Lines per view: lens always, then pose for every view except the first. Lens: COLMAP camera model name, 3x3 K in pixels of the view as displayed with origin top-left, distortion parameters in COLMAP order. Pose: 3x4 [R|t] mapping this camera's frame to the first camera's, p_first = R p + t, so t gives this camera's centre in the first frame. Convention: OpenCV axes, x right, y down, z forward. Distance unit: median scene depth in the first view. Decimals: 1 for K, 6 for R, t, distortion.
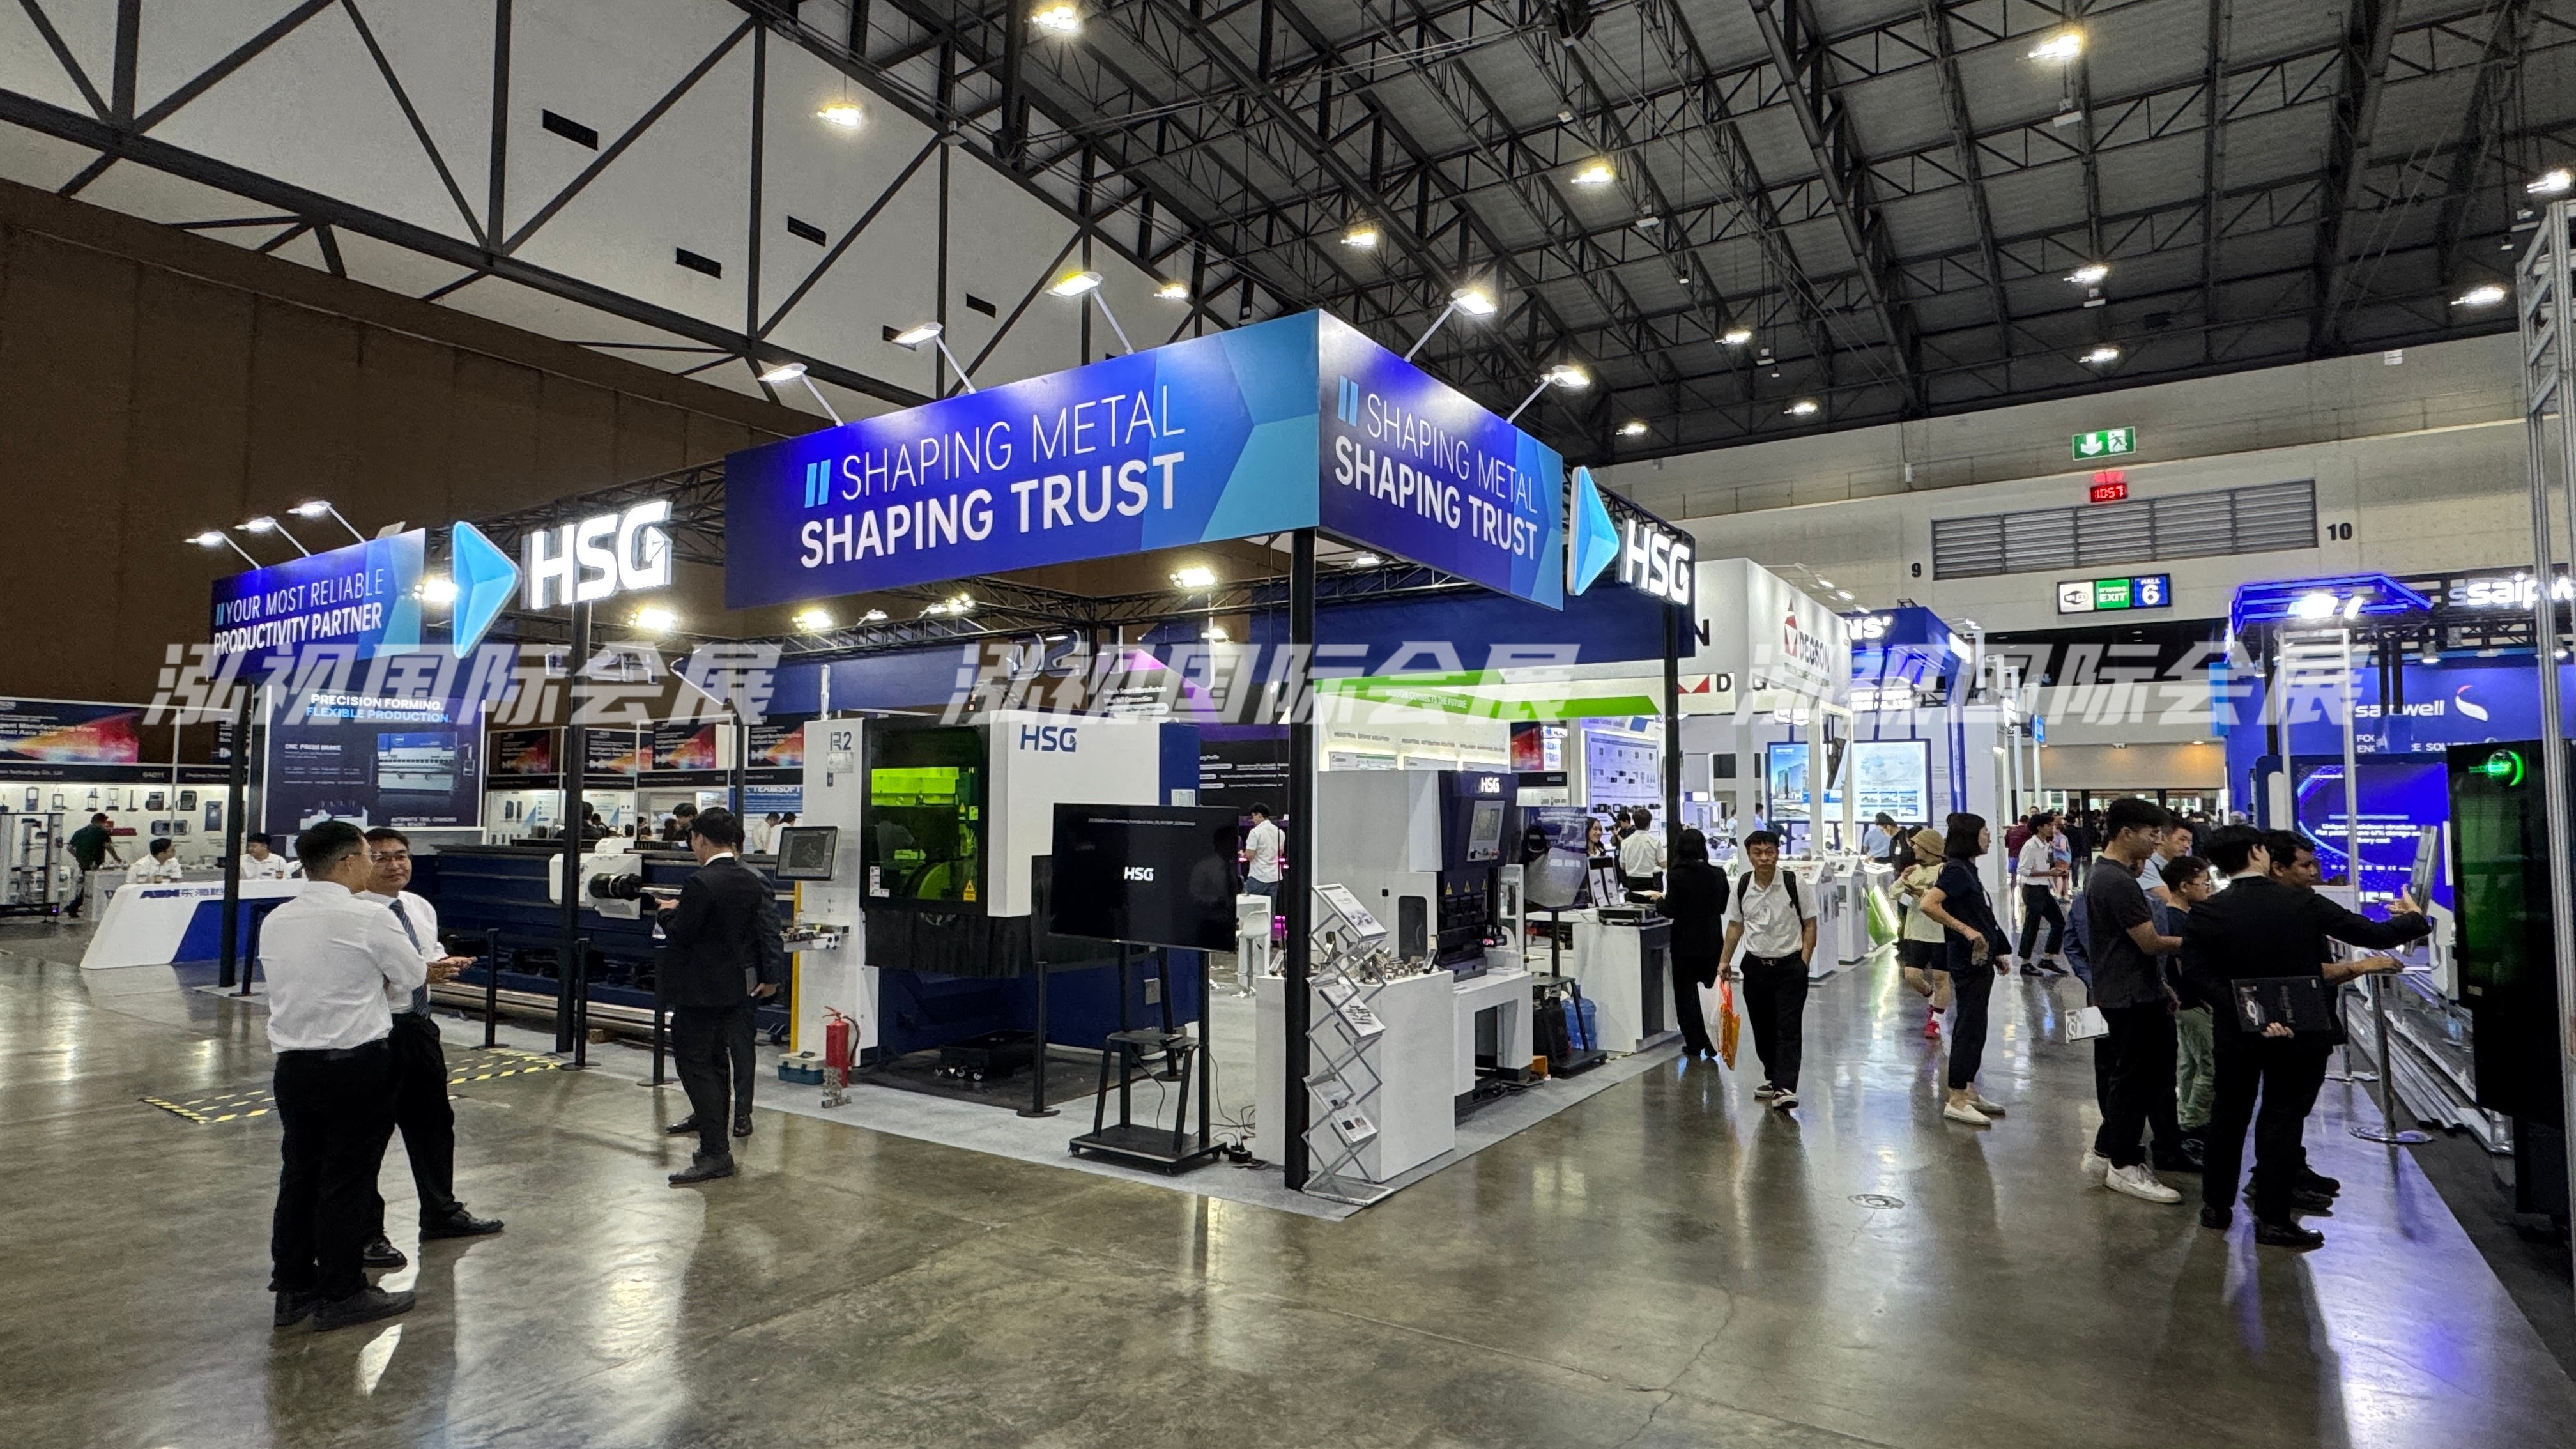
lens RADIAL K [[1317.0, 0, 1341.4], [0, 1317.0, 725.5], [0, 0, 1]] dist [-0.005137, -0.000214]
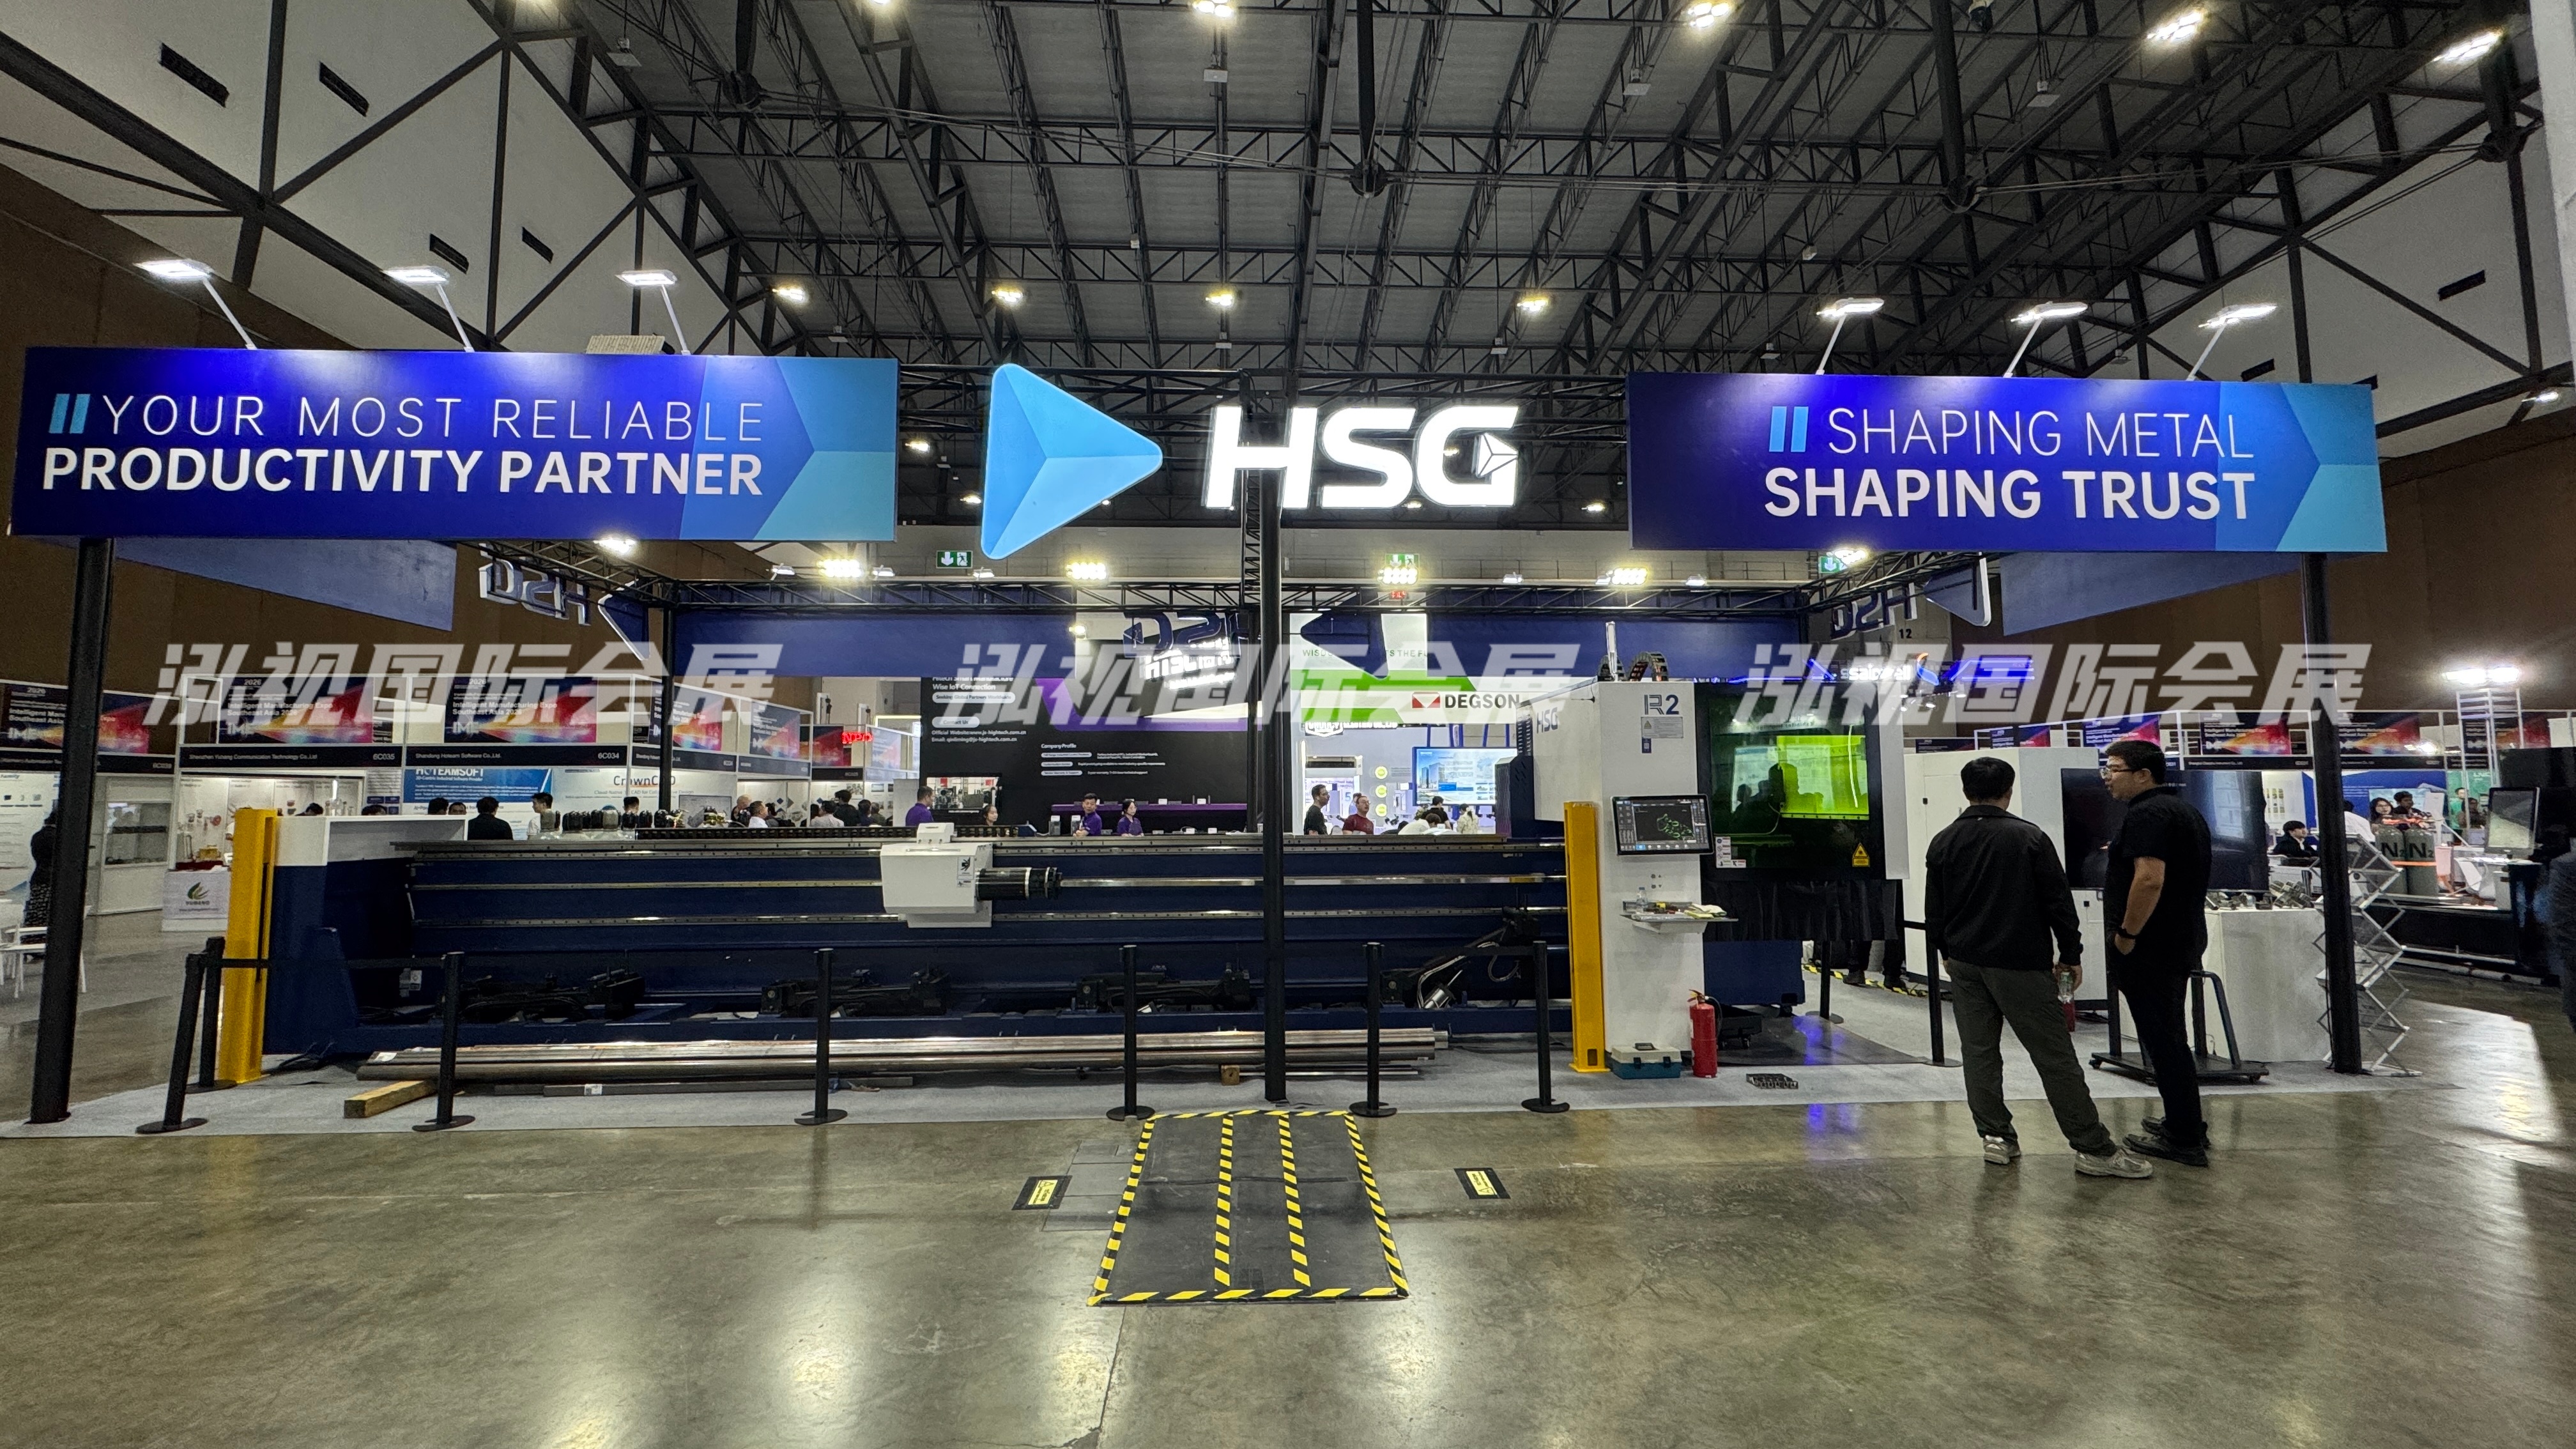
lens RADIAL K [[1003.9, 0, 1288.0], [0, 1003.9, 724.5], [0, 0, 1]] dist [0.000097, -0.000182]
pose [[0.810157, 0.040974, 0.584780, -1.157652], [-0.029513, 0.999140, -0.029120, 0.062478], [-0.585470, 0.006333, 0.810669, 0.659928]]
